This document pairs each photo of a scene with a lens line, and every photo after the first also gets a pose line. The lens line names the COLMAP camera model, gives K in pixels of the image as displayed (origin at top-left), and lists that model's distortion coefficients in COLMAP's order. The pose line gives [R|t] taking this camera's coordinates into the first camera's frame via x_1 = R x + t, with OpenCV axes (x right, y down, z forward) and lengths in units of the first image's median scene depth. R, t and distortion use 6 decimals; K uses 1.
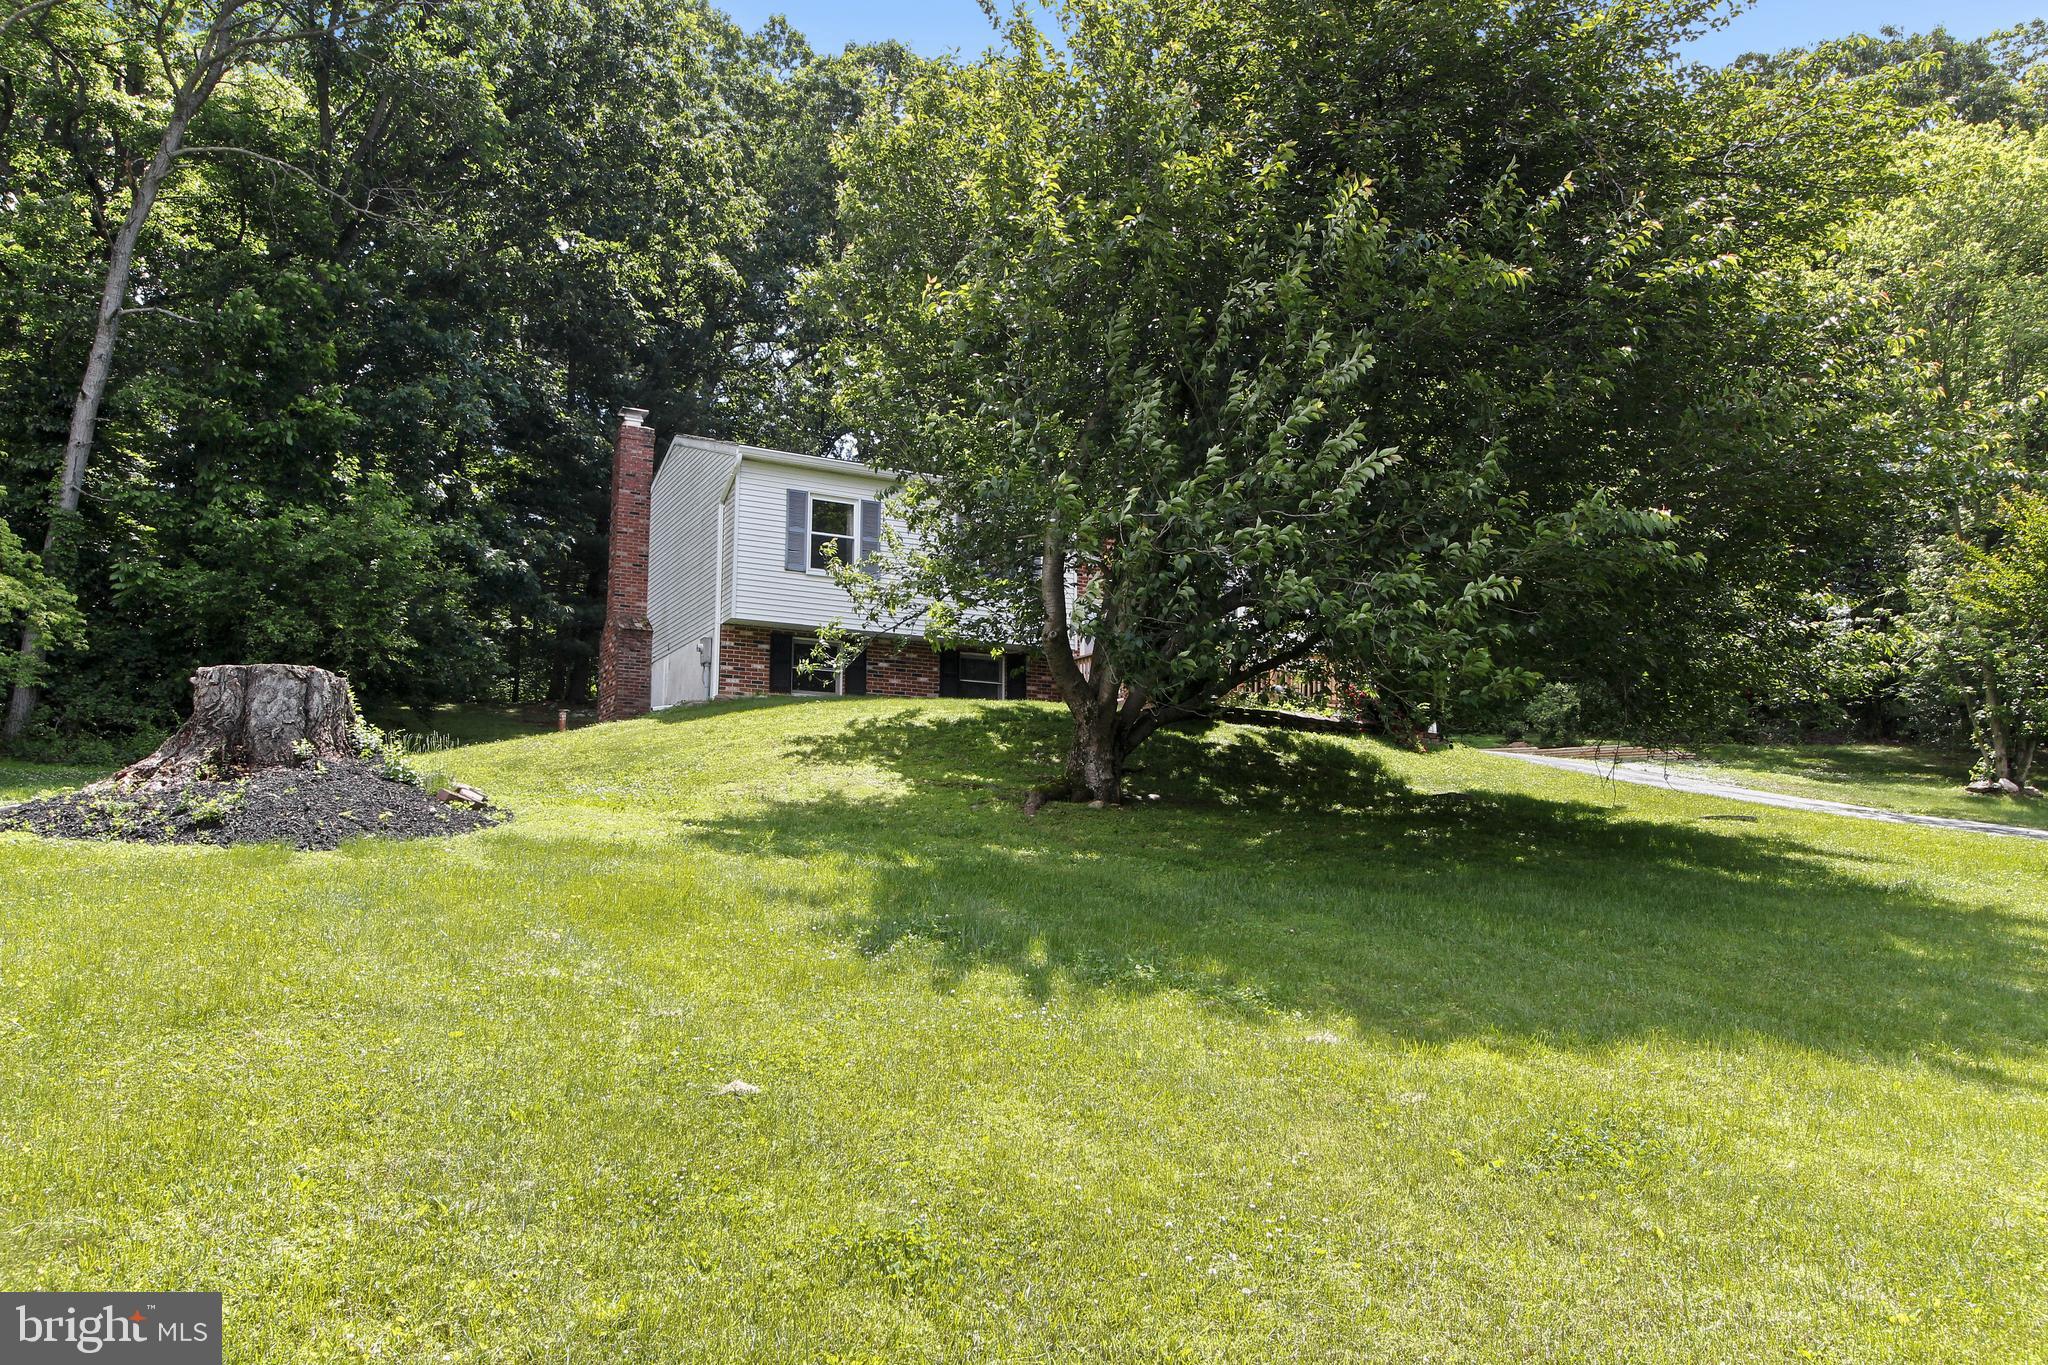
lens RADIAL K [[1512.0, 0, 1024.3], [0, 1512.0, 682.3], [0, 0, 1]] dist [0.001758, -0.000026]
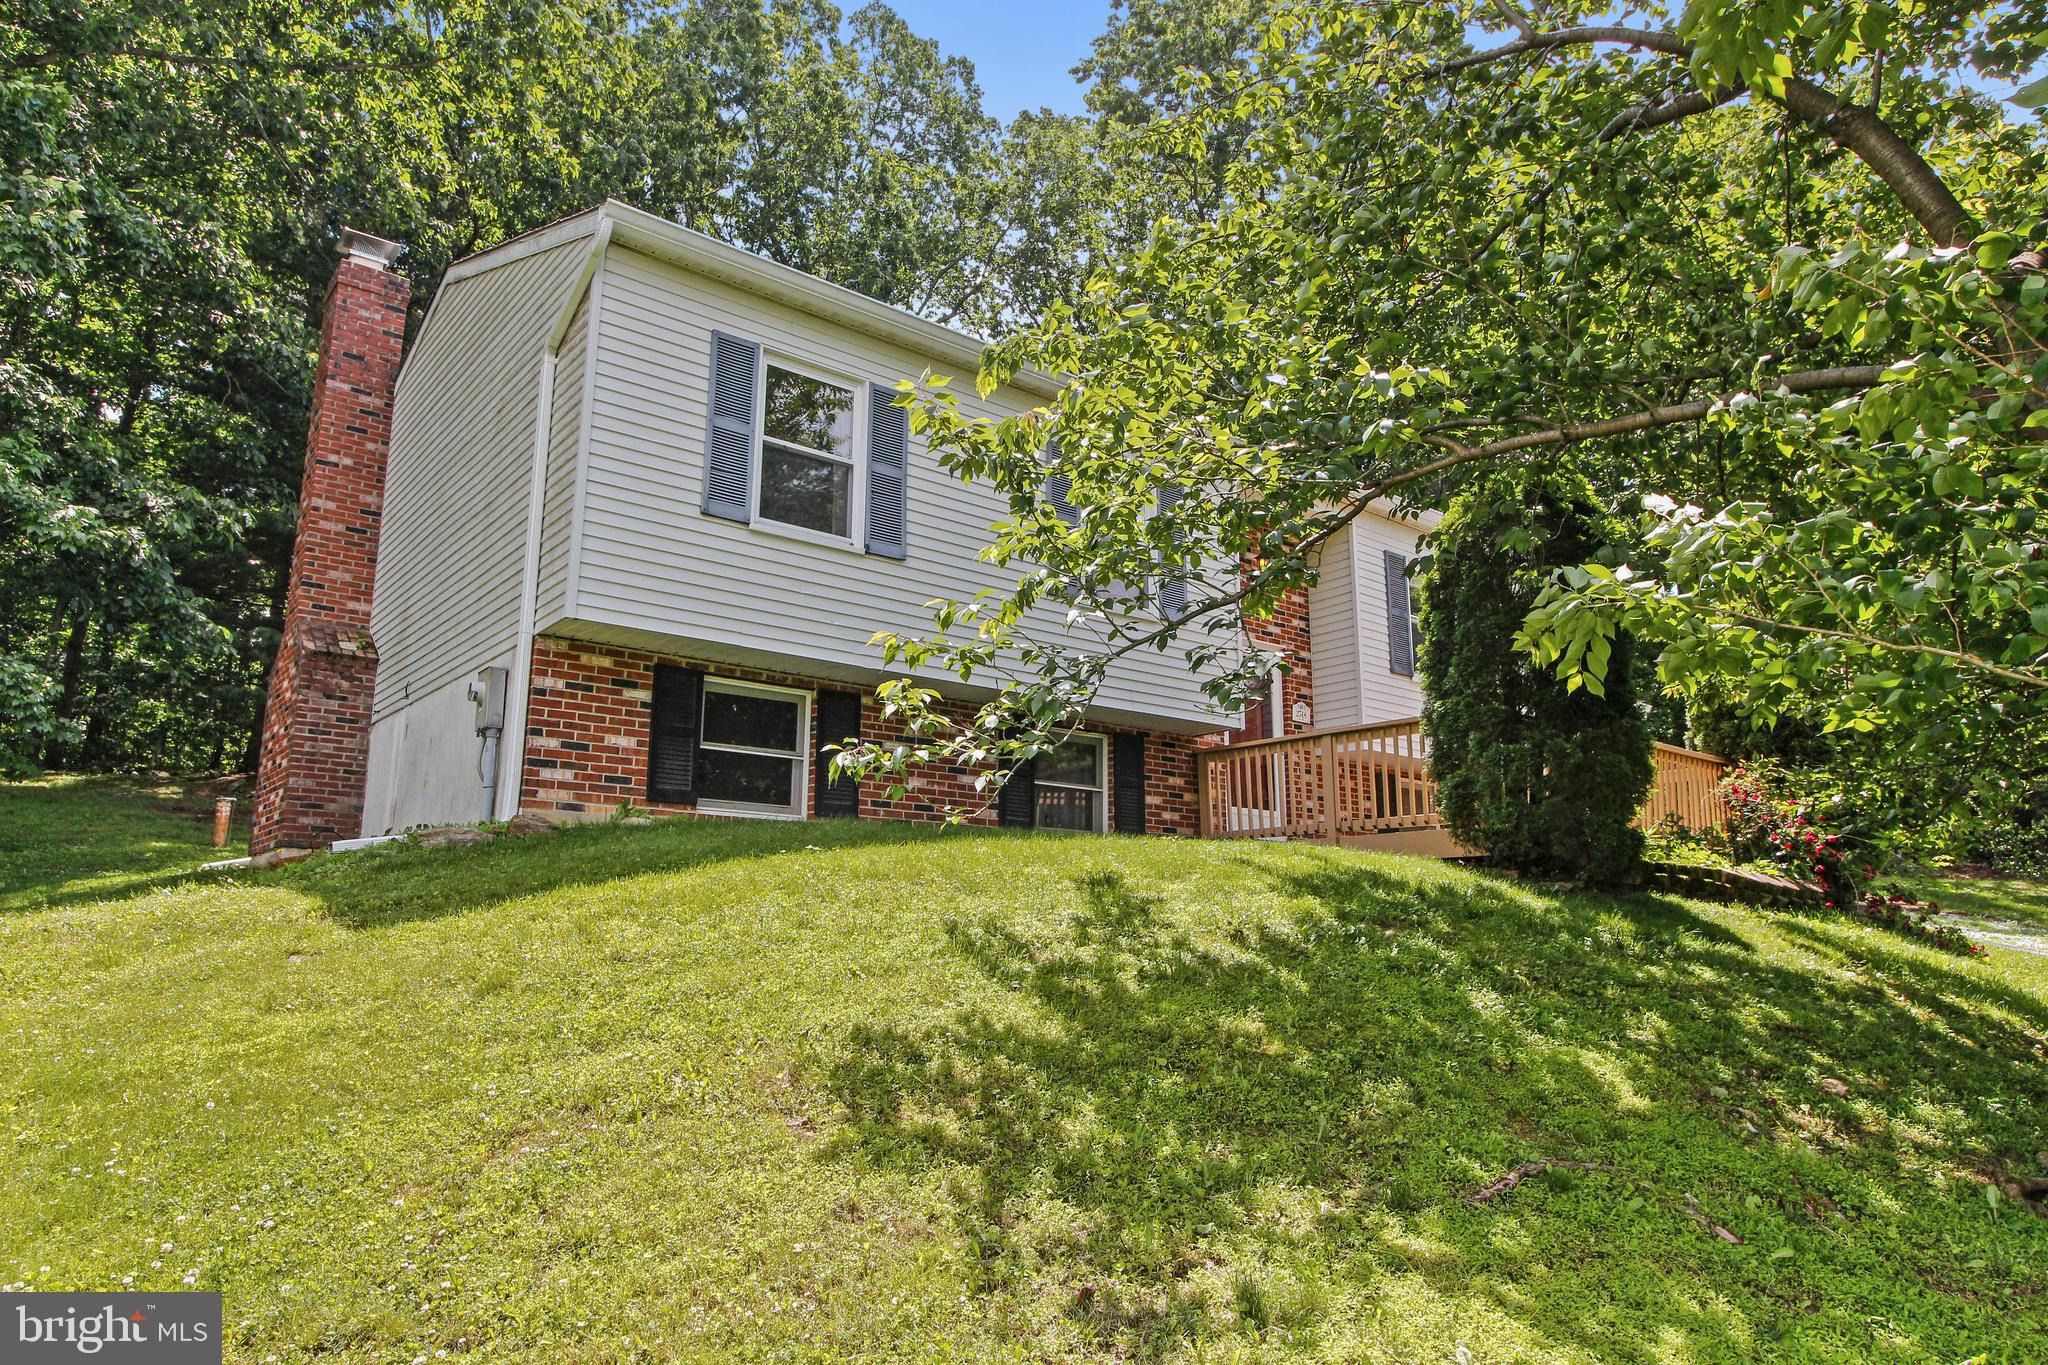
lens RADIAL K [[1316.6, 0, 1023.8], [0, 1316.6, 680.6], [0, 0, 1]] dist [-0.002379, 0.000528]
pose [[0.982864, 0.044261, 0.178941, -0.132227], [-0.033753, 0.997546, -0.061349, -0.008781], [-0.181217, 0.054258, 0.981945, 0.620939]]
